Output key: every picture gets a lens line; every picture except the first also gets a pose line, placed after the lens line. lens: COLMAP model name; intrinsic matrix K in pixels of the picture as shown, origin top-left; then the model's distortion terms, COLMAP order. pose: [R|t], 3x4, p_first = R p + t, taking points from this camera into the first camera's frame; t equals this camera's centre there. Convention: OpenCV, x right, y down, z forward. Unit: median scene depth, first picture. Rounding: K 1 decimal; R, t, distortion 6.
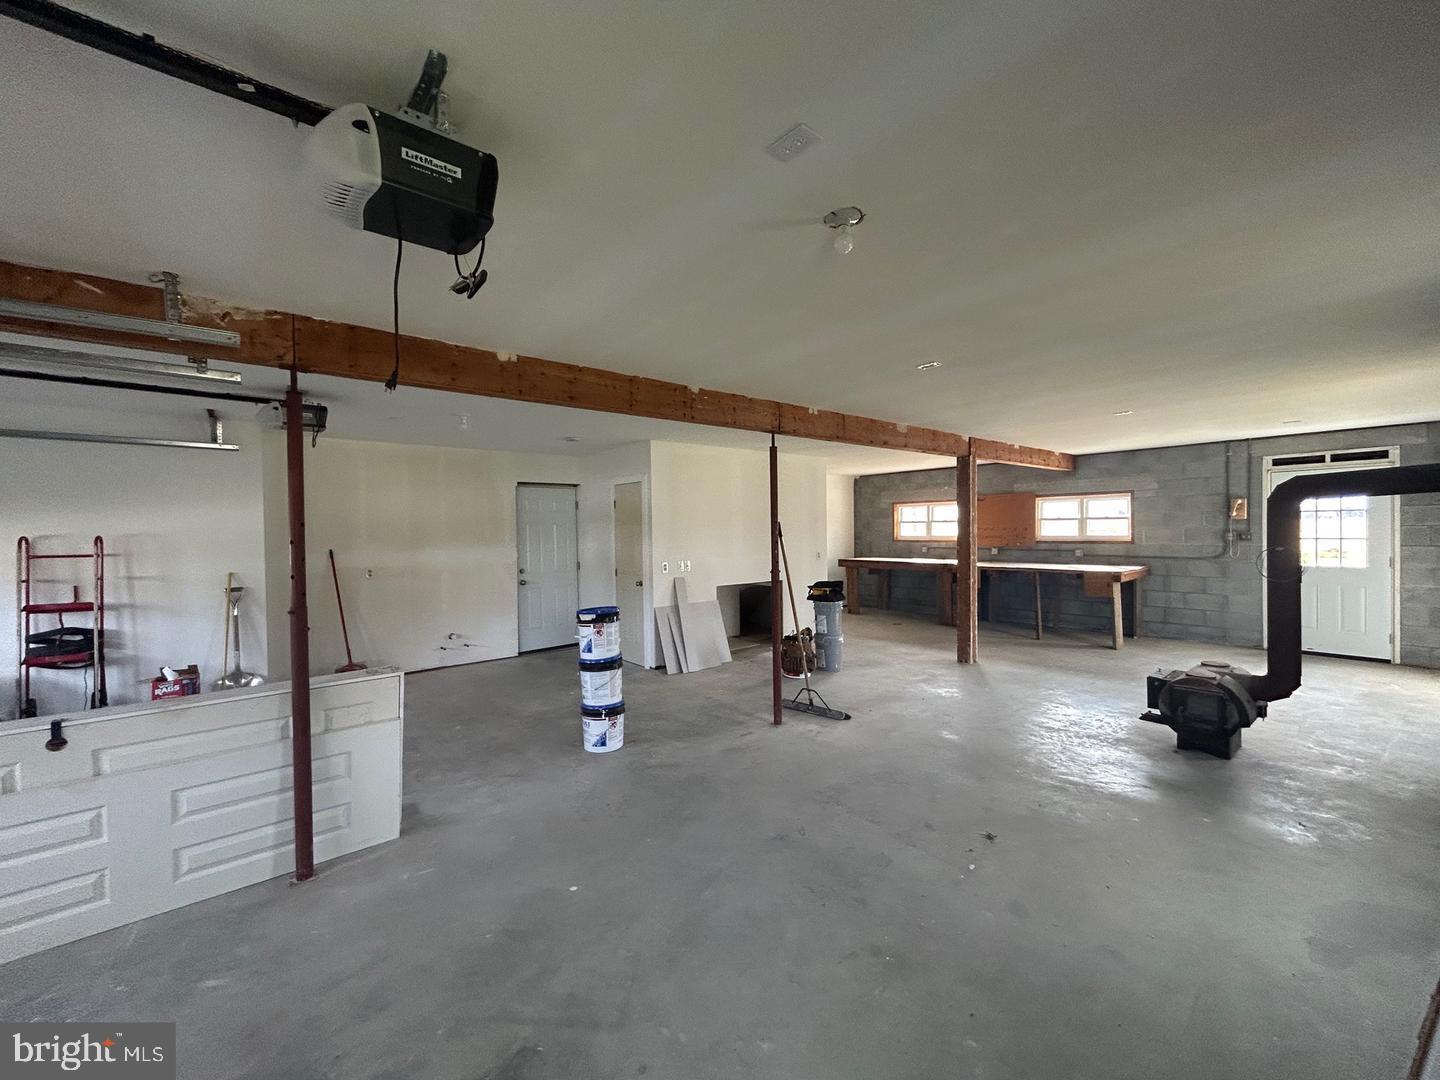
lens RADIAL K [[579.1, 0, 717.3], [0, 579.1, 536.7], [0, 0, 1]] dist [-0.002035, -0.000643]
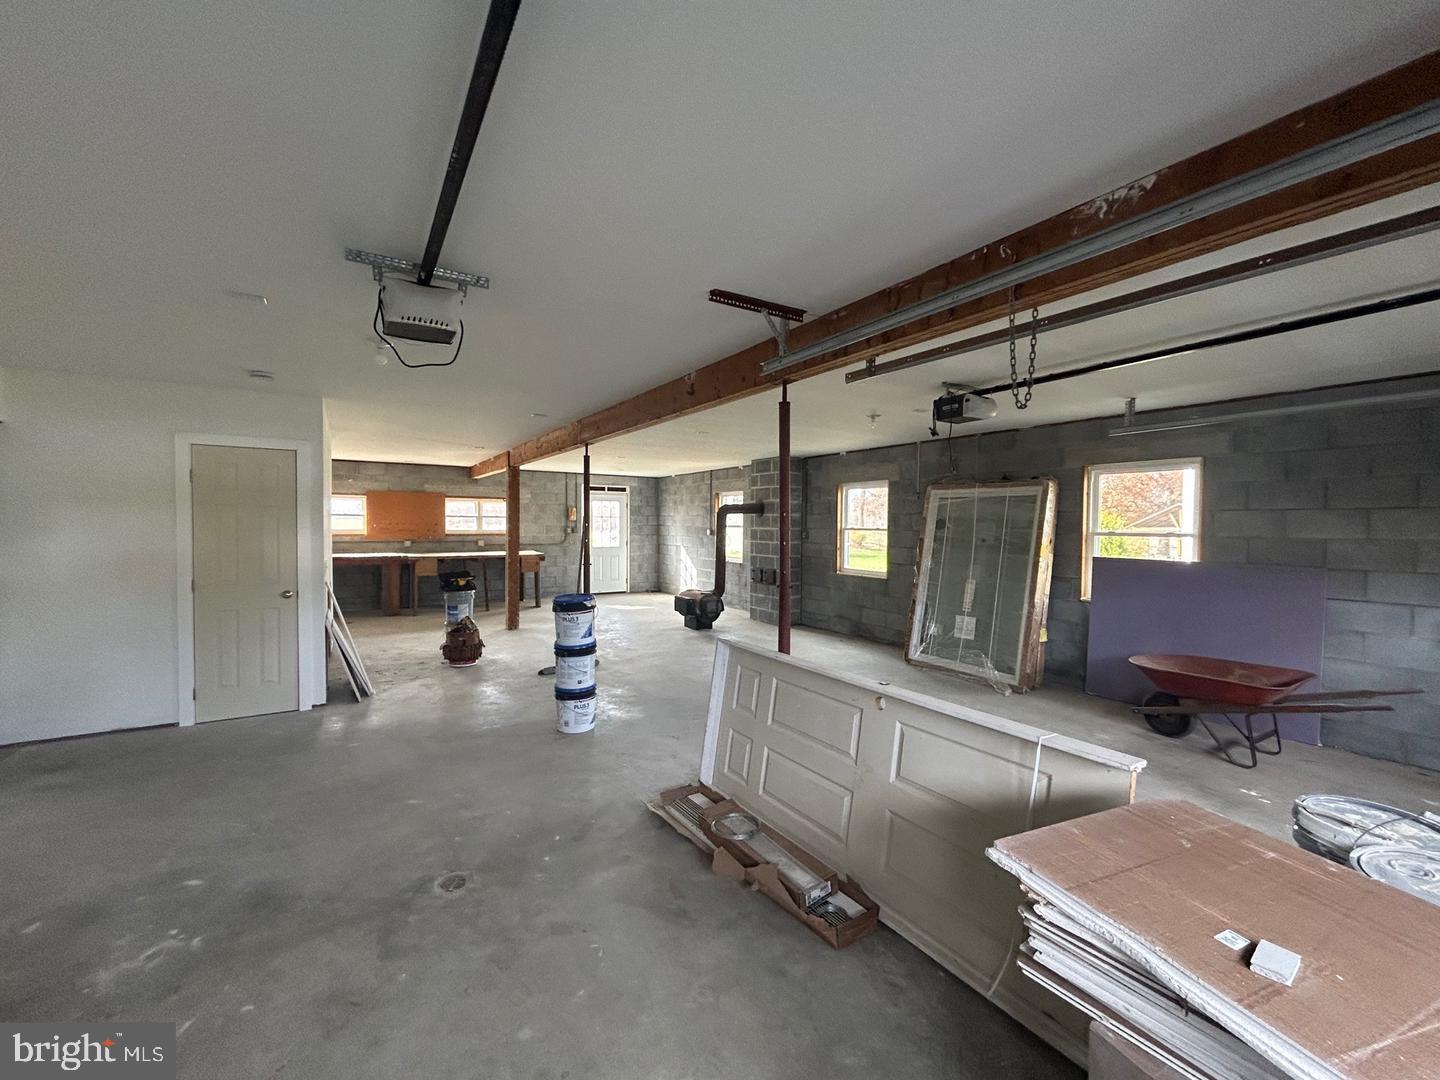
lens RADIAL K [[579.1, 0, 717.3], [0, 579.1, 536.7], [0, 0, 1]] dist [-0.002035, -0.000643]
pose [[0.130037, -0.008005, 0.991477, -0.715317], [0.002848, 0.999966, 0.007699, 0.006162], [-0.991505, 0.001823, 0.130055, 0.363441]]
